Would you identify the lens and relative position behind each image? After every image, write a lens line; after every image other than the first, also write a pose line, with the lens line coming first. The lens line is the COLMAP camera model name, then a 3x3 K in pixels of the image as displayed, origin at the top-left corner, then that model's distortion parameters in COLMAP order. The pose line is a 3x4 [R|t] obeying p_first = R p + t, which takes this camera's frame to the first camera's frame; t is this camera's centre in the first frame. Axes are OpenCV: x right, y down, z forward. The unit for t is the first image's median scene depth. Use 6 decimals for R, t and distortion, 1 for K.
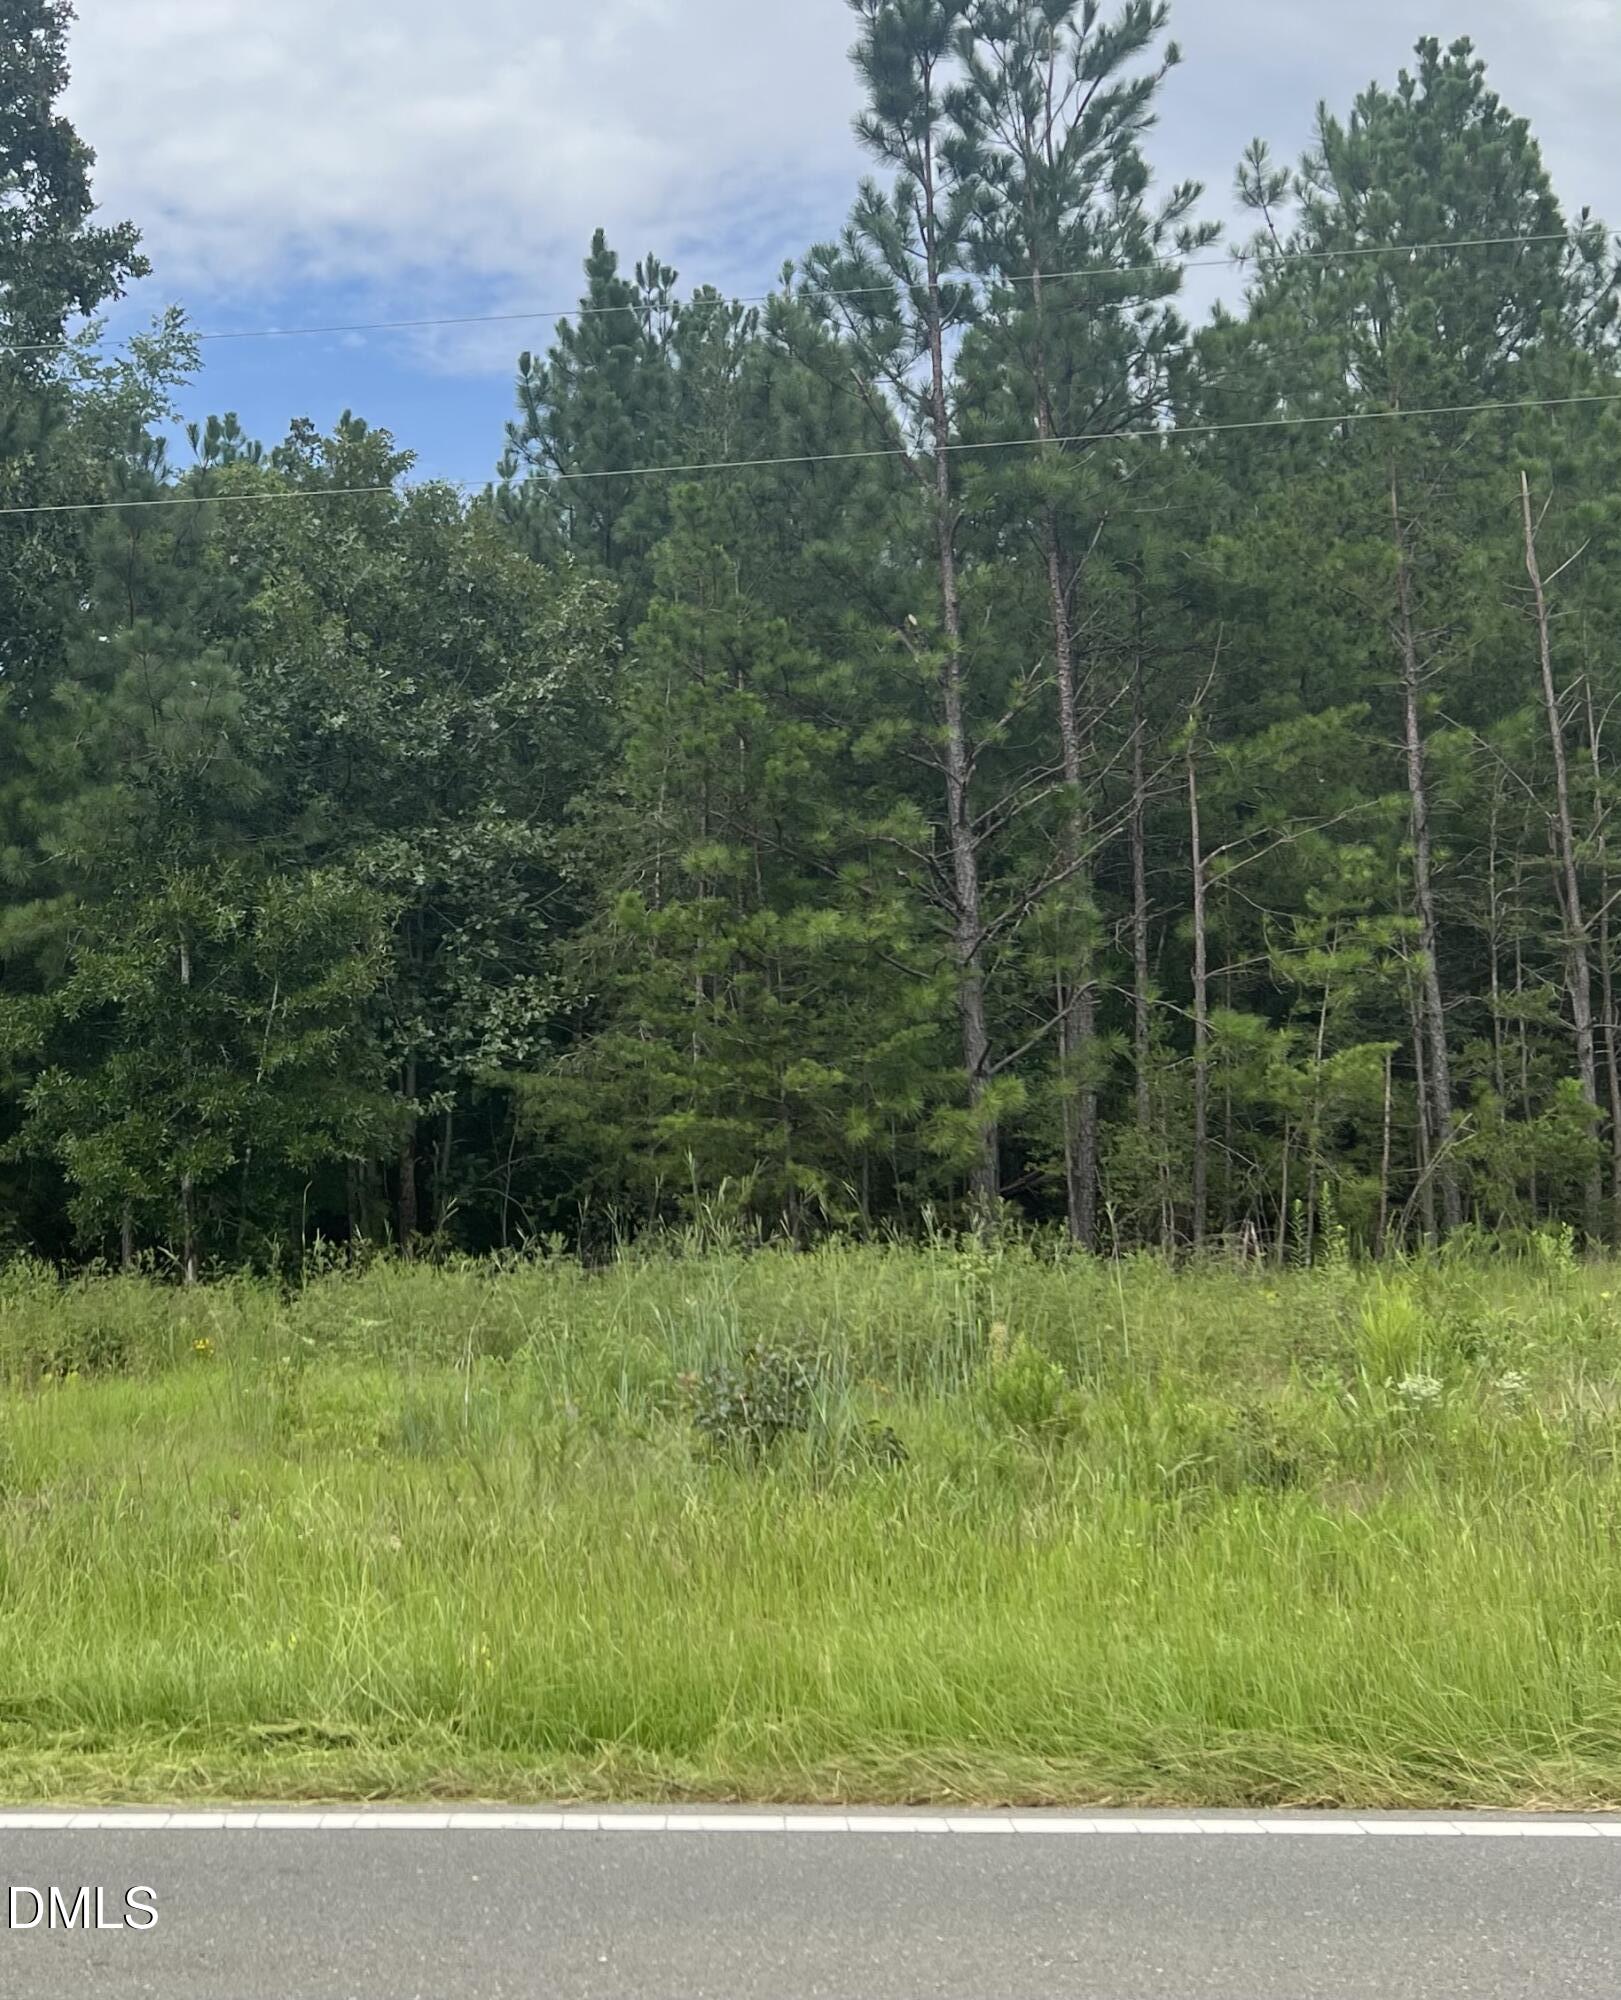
lens RADIAL K [[2813.4, 0, 410.4], [0, 2813.4, 870.3], [0, 0, 1]] dist [0.188816, -0.508672]
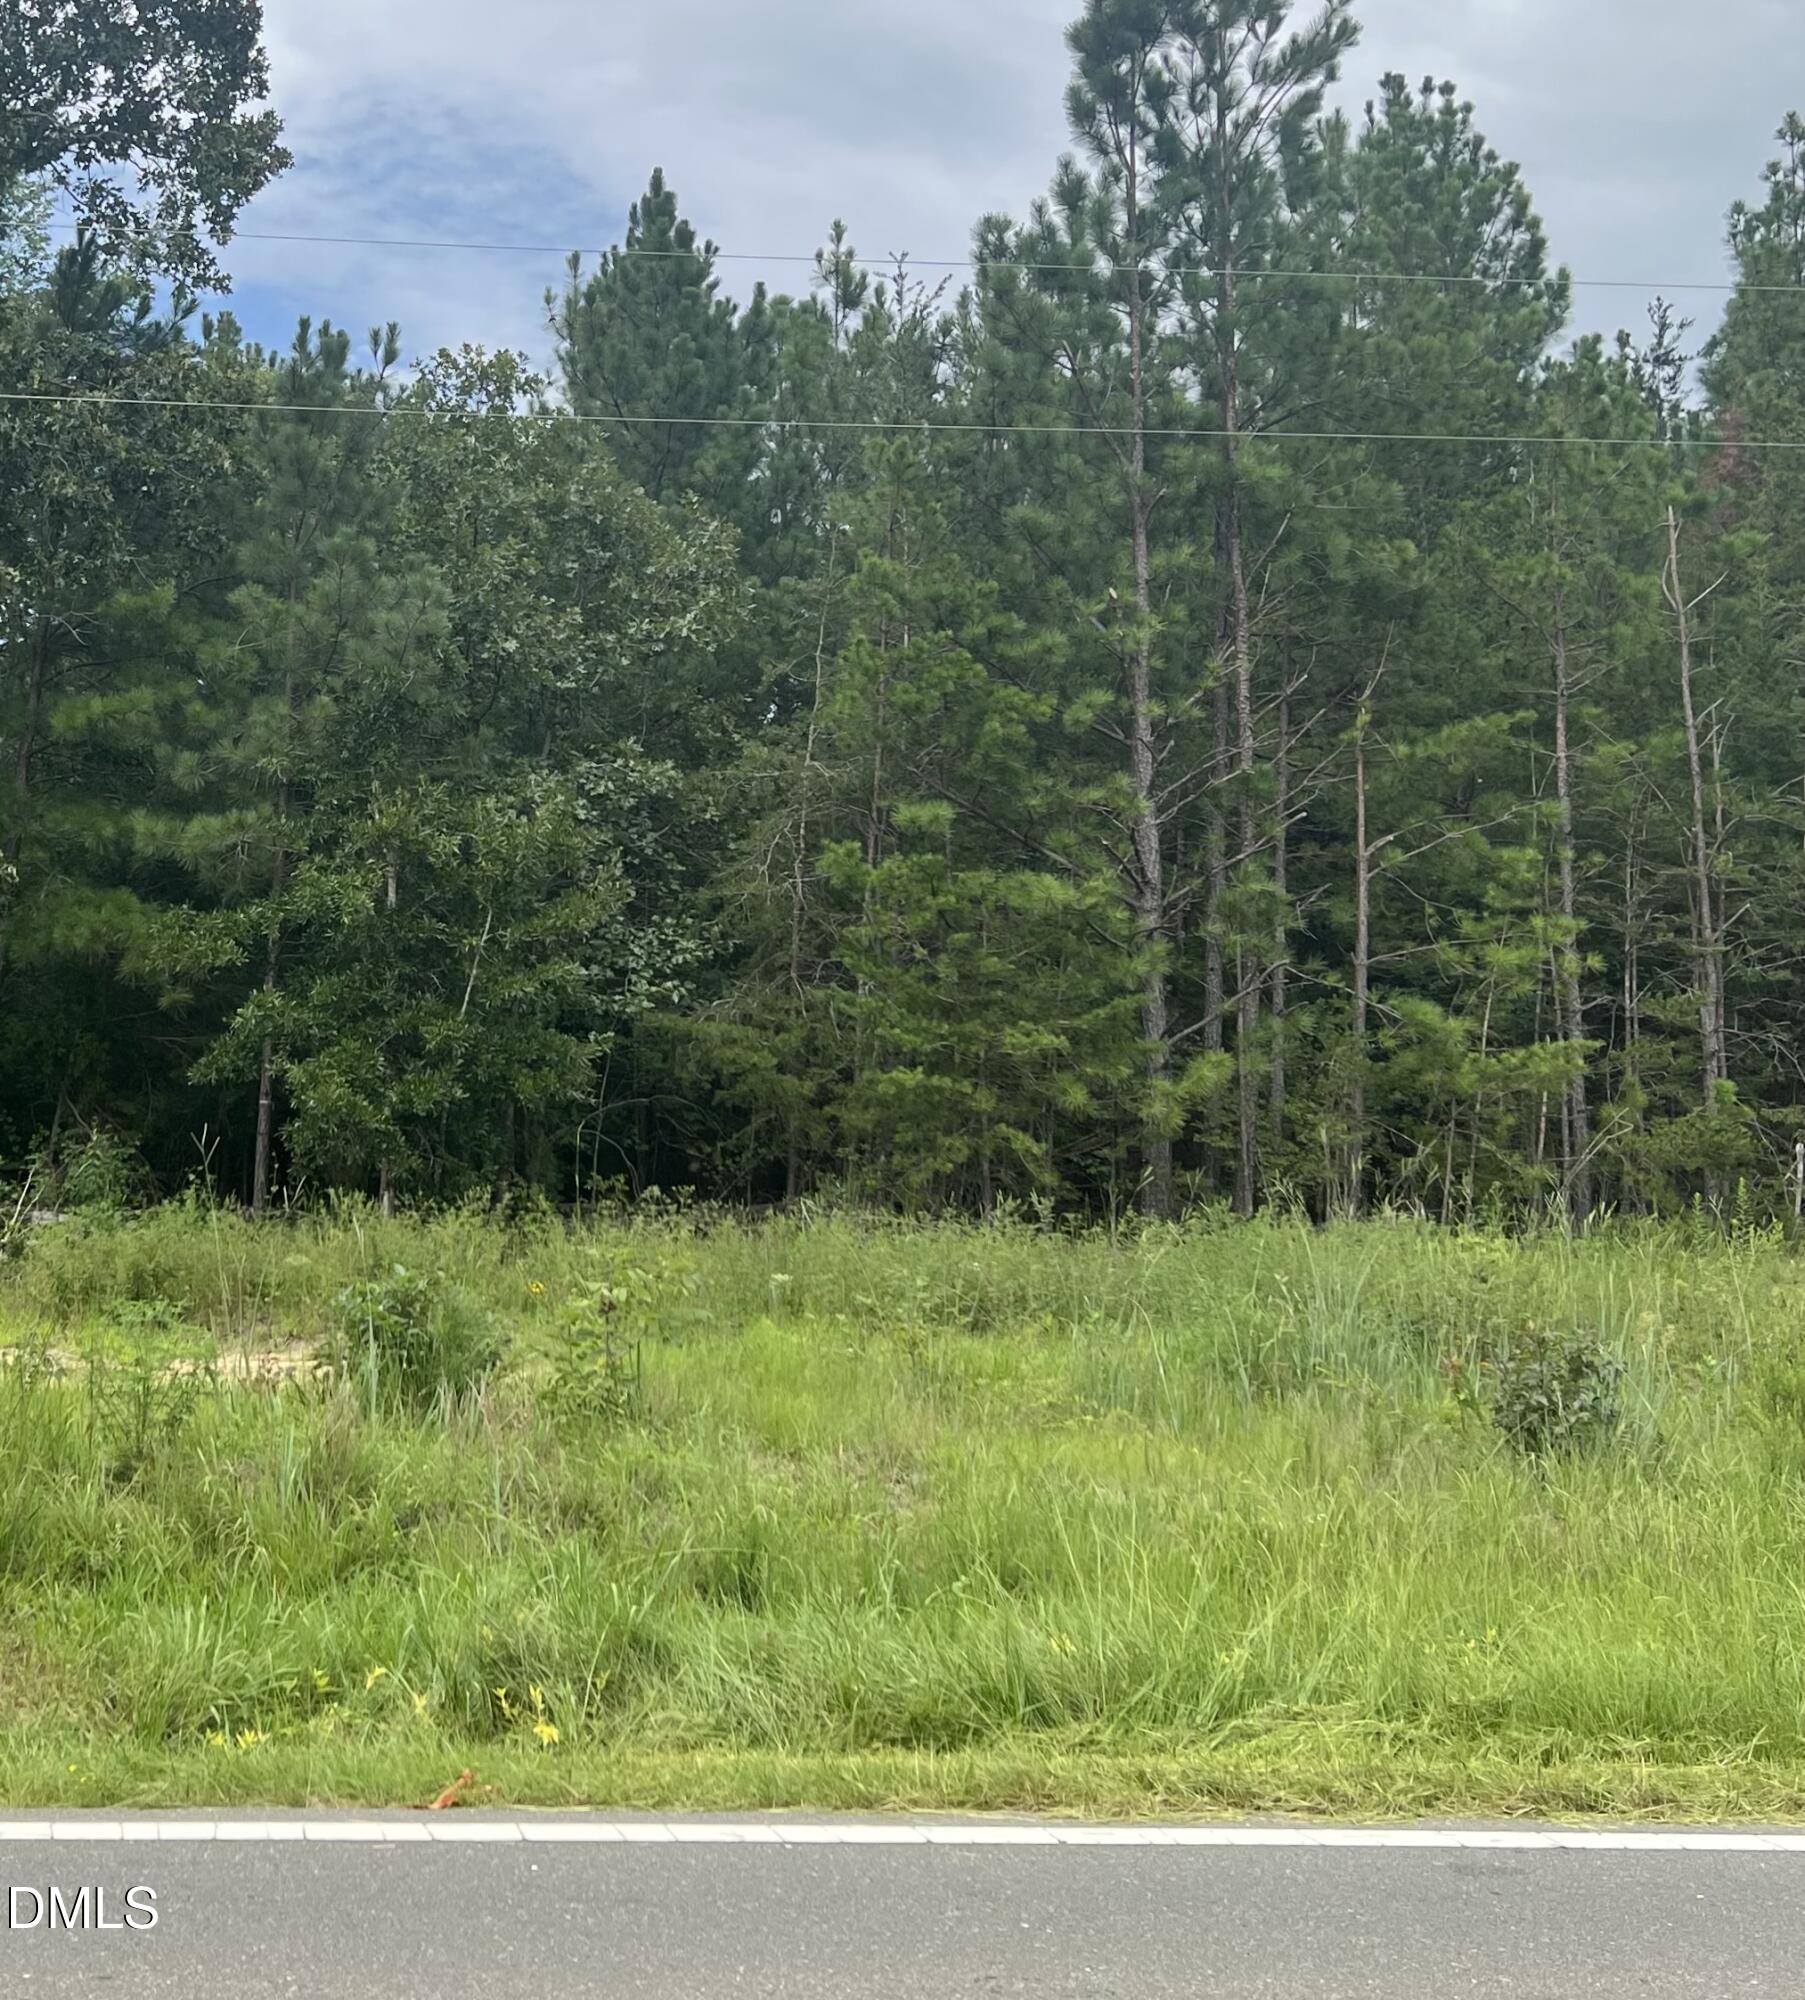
lens RADIAL K [[2825.3, 0, 506.0], [0, 2825.3, 768.4], [0, 0, 1]] dist [0.191599, -0.665859]
pose [[0.979660, 0.070625, 0.187828, -0.225210], [-0.069047, 0.997502, -0.014938, 0.004437], [-0.188414, 0.001665, 0.982088, 0.039167]]
